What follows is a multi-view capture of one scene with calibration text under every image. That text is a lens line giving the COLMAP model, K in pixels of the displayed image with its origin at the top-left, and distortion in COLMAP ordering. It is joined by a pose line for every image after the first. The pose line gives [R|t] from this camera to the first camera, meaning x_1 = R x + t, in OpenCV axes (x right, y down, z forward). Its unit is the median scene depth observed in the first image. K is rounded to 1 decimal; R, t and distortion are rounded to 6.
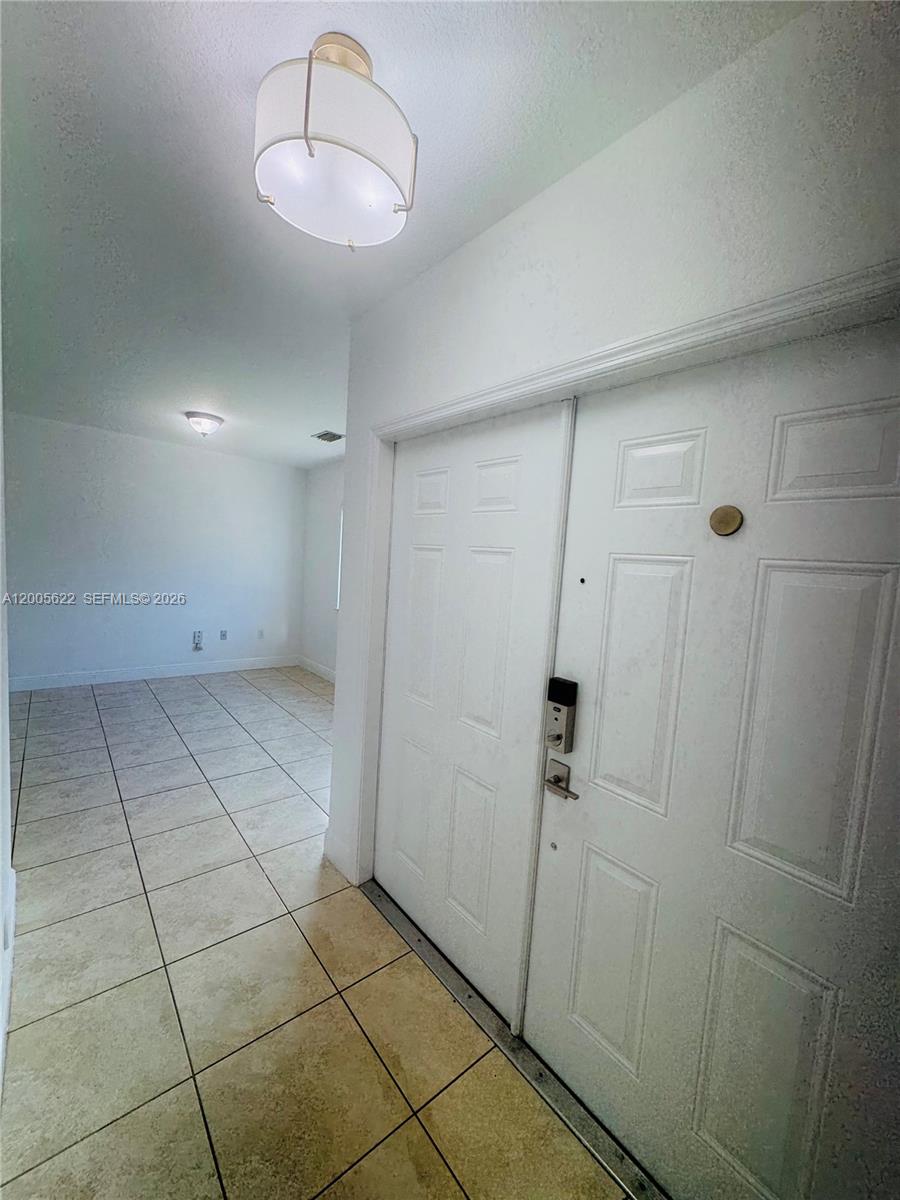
lens RADIAL K [[478.7, 0, 448.7], [0, 478.7, 597.7], [0, 0, 1]] dist [-0.003065, 0.000556]
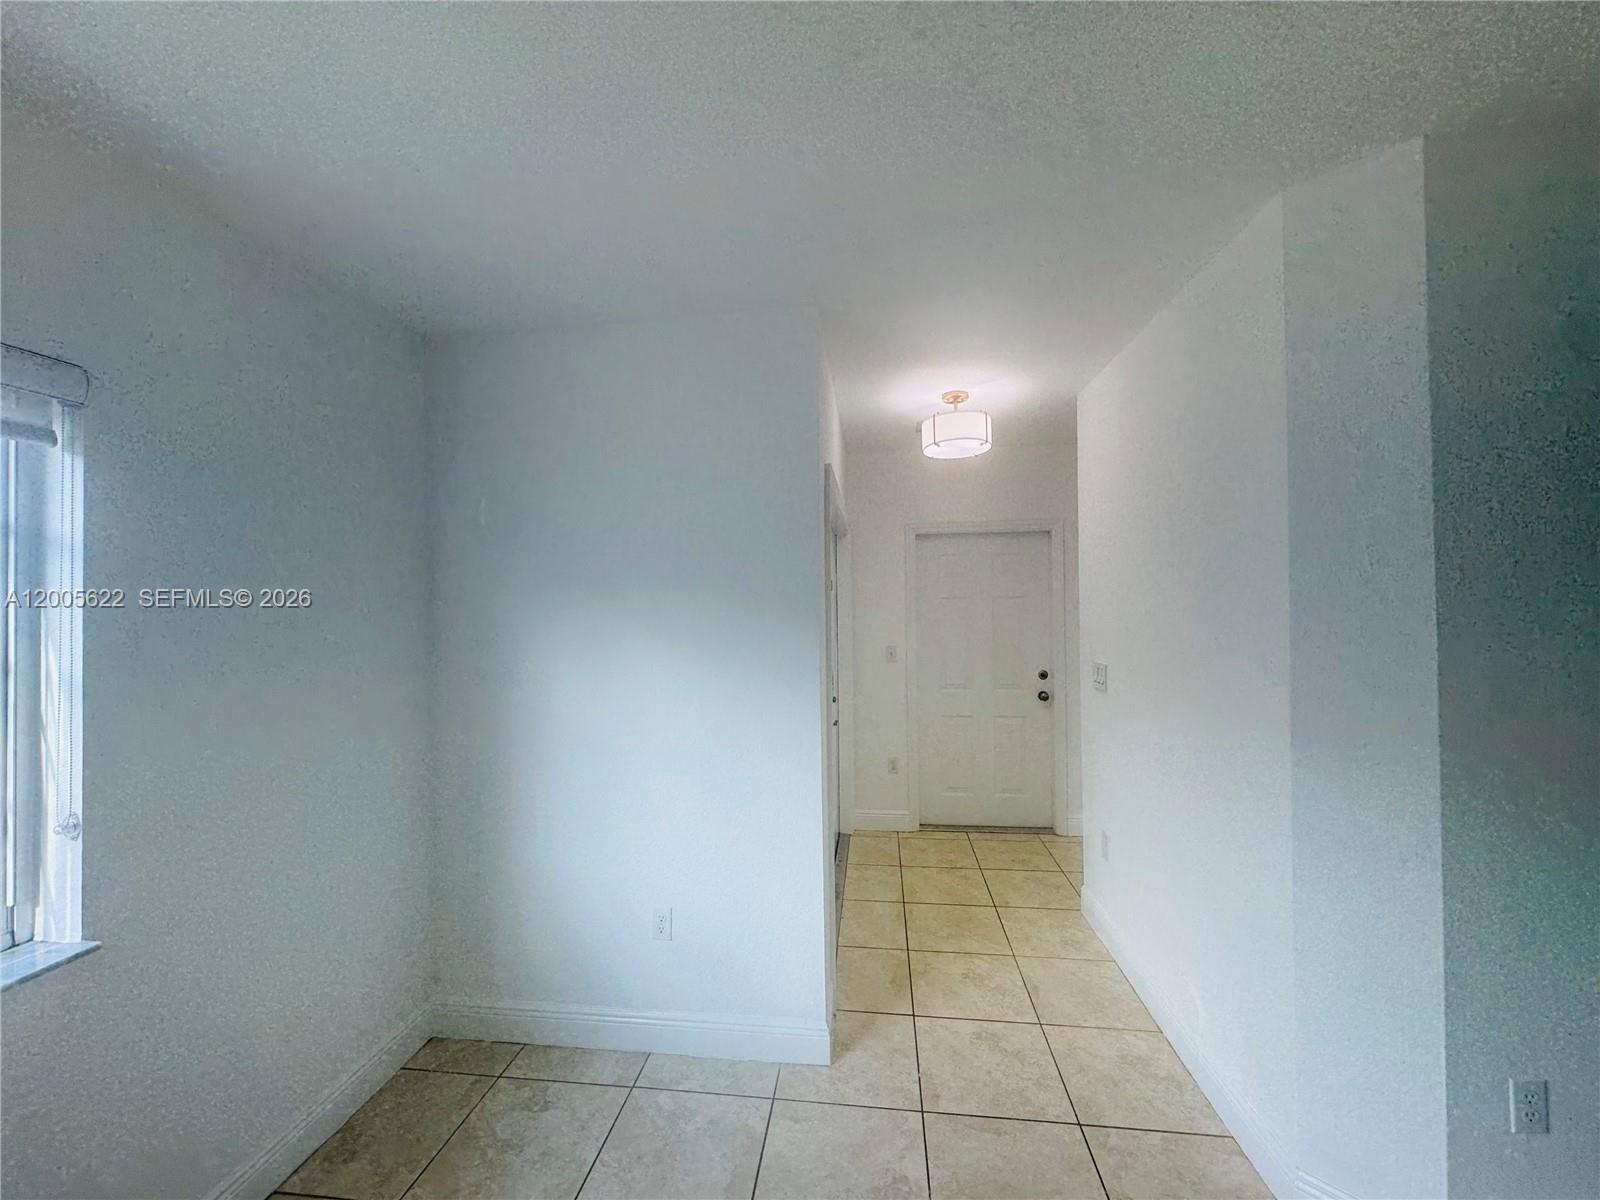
lens RADIAL K [[638.2, 0, 794.6], [0, 638.2, 599.5], [0, 0, 1]] dist [-0.003065, 0.000556]
pose [[-0.680696, -0.056490, 0.730385, -0.986758], [0.027663, 0.994329, 0.102685, -0.241870], [-0.732043, 0.090102, -0.675273, 1.858238]]
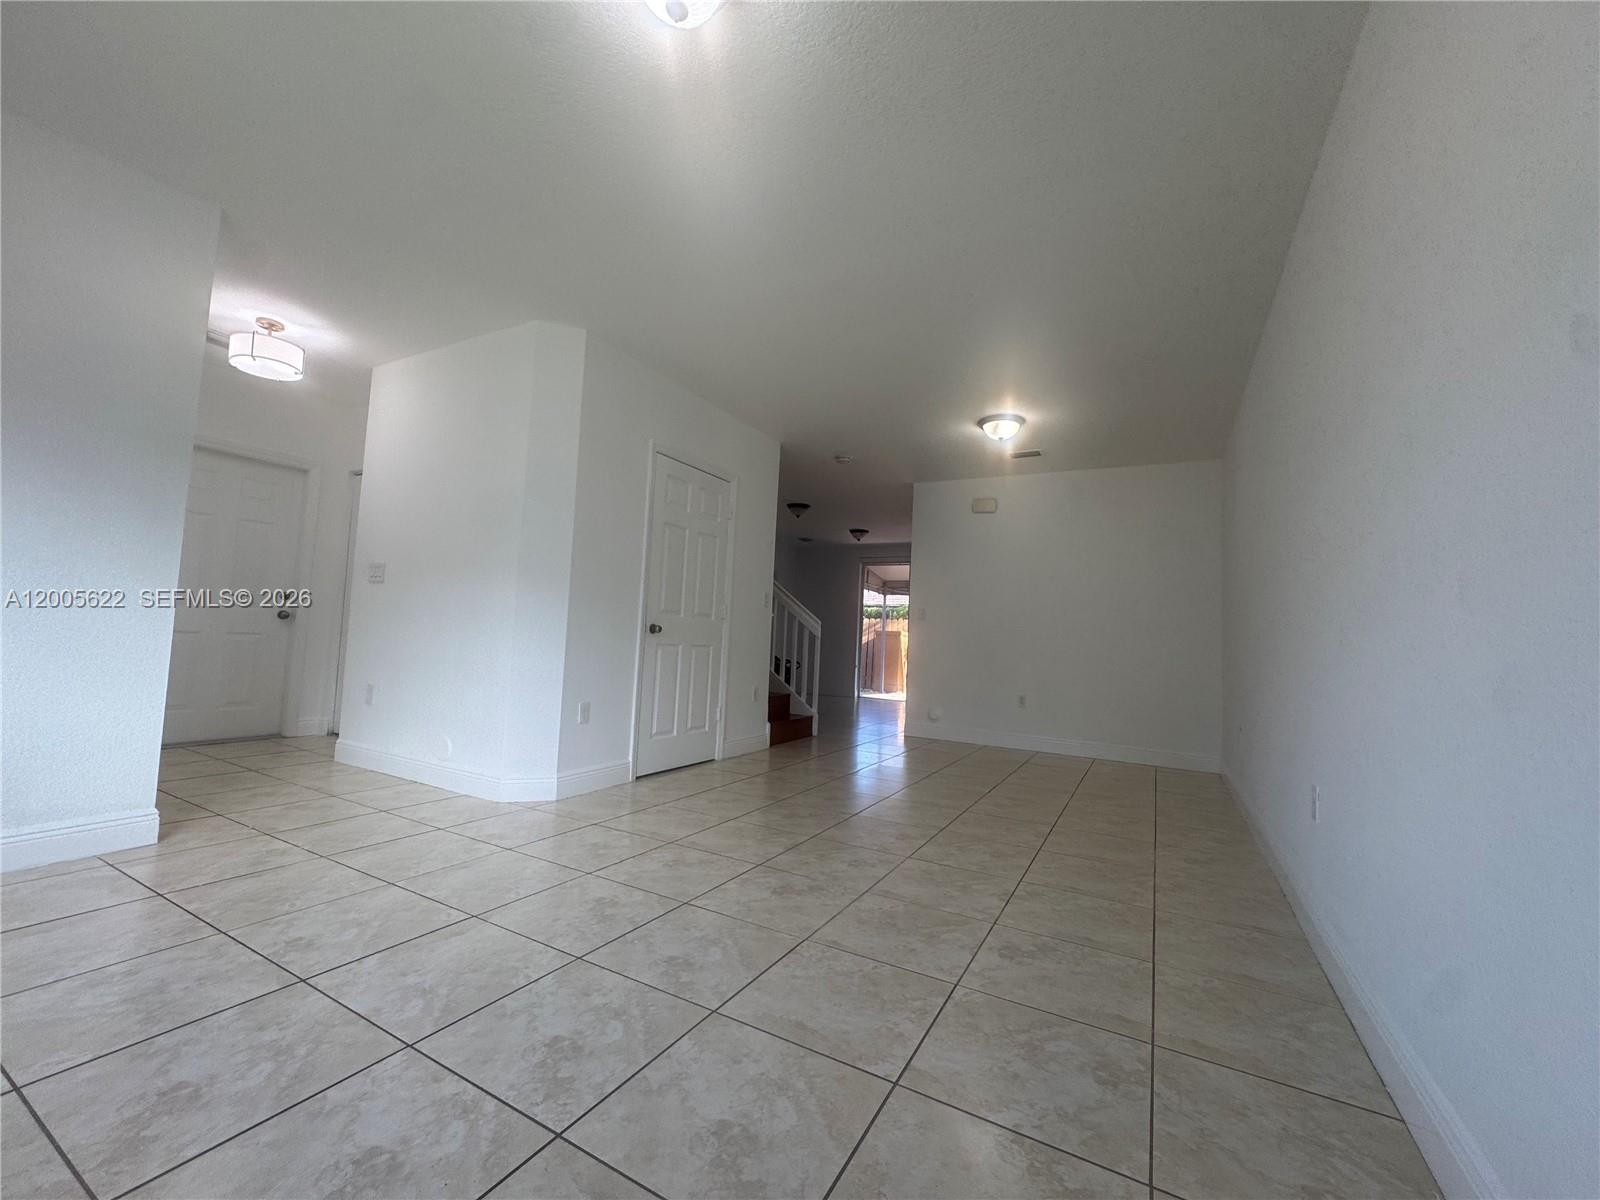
lens RADIAL K [[638.2, 0, 802.1], [0, 638.2, 600.6], [0, 0, 1]] dist [-0.003065, 0.000556]
pose [[-0.924417, -0.129877, -0.358588, -0.940752], [-0.136279, 0.990642, -0.007483, 0.015088], [0.356204, 0.041950, -0.933466, 2.711168]]
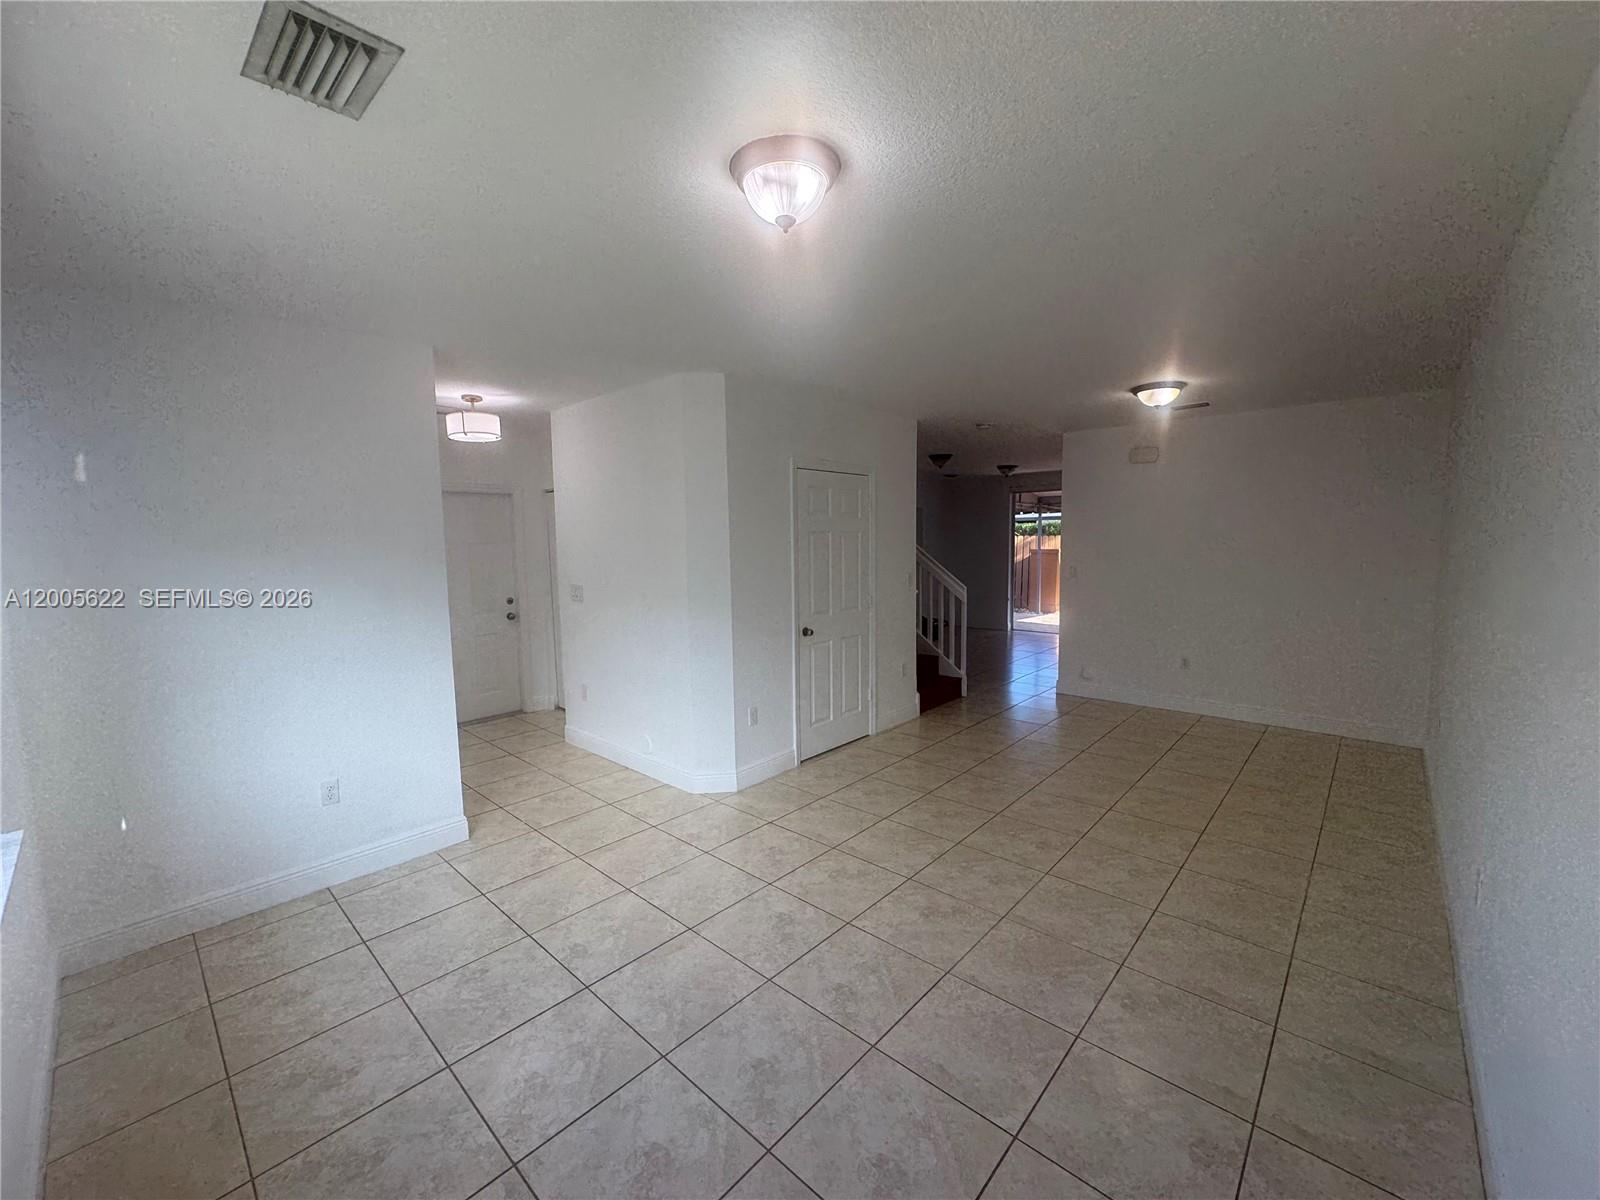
lens RADIAL K [[638.2, 0, 803.3], [0, 638.2, 600.3], [0, 0, 1]] dist [-0.003065, 0.000556]
pose [[-0.988644, -0.036324, -0.145823, -0.904248], [-0.061375, 0.983329, 0.171163, -0.326675], [0.137175, 0.178169, -0.974392, 2.807817]]
